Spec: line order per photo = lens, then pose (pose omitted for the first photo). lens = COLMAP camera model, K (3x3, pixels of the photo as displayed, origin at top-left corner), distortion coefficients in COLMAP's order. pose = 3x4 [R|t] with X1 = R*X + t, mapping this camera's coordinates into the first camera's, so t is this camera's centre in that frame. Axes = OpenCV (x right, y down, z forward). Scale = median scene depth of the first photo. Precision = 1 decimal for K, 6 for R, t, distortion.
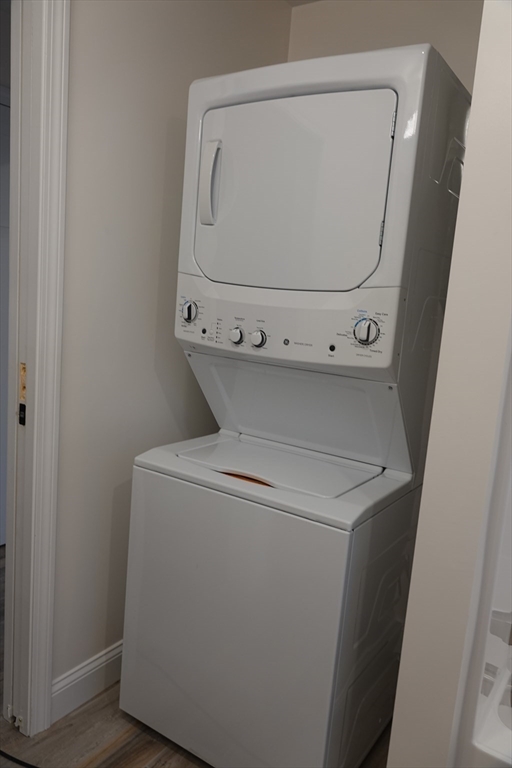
lens RADIAL K [[584.4, 0, 255.7], [0, 584.4, 386.3], [0, 0, 1]] dist [0.013177, 0.002372]
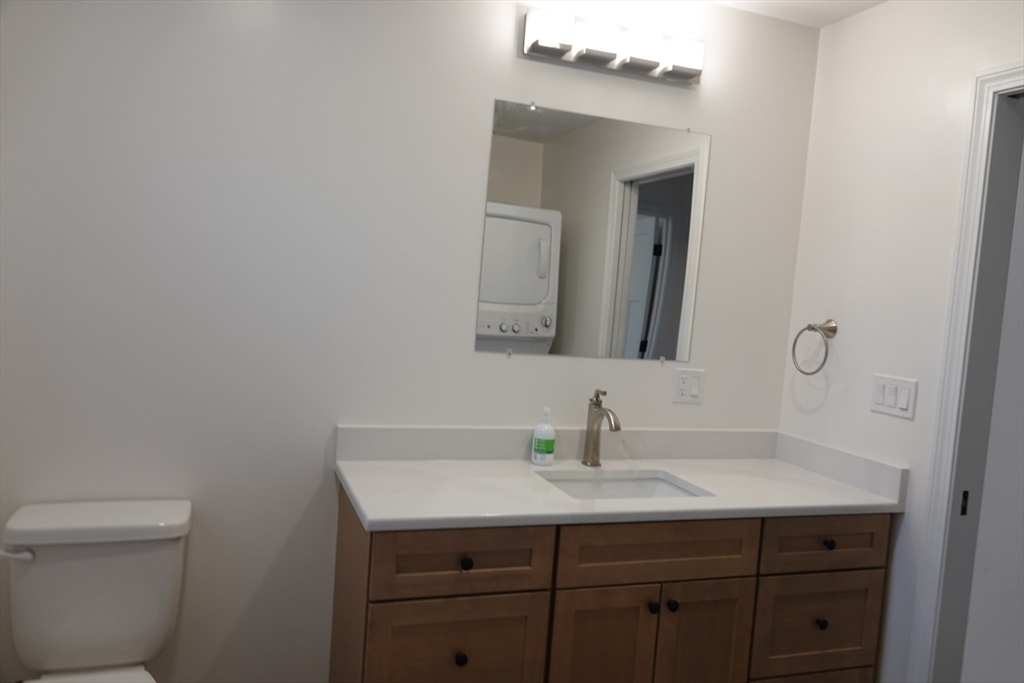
lens RADIAL K [[768.0, 0, 512.7], [0, 768.0, 342.9], [0, 0, 1]] dist [-0.001177, -0.005686]
pose [[0.593235, -0.087255, 0.800287, -2.367986], [0.091170, 0.994995, 0.040902, -0.146509], [-0.799851, 0.048697, 0.598220, -0.739263]]
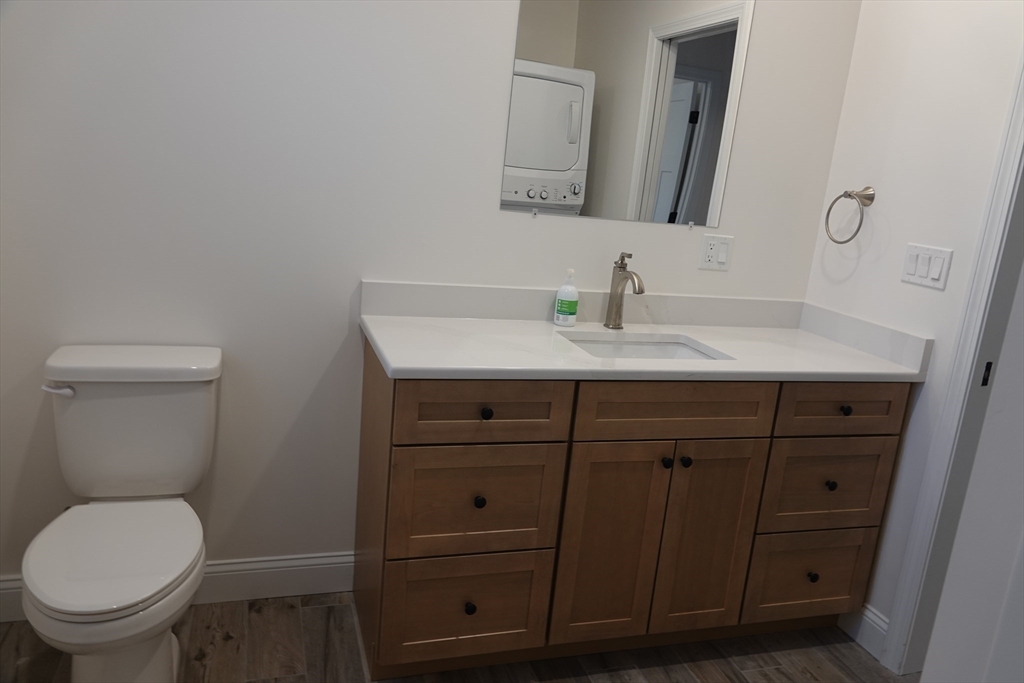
lens RADIAL K [[768.0, 0, 512.3], [0, 768.0, 342.7], [0, 0, 1]] dist [-0.001177, -0.005686]
pose [[0.625049, -0.195259, 0.755769, -2.367462], [0.069470, 0.978282, 0.195292, -0.108941], [-0.777488, -0.069564, 0.625039, -0.744605]]
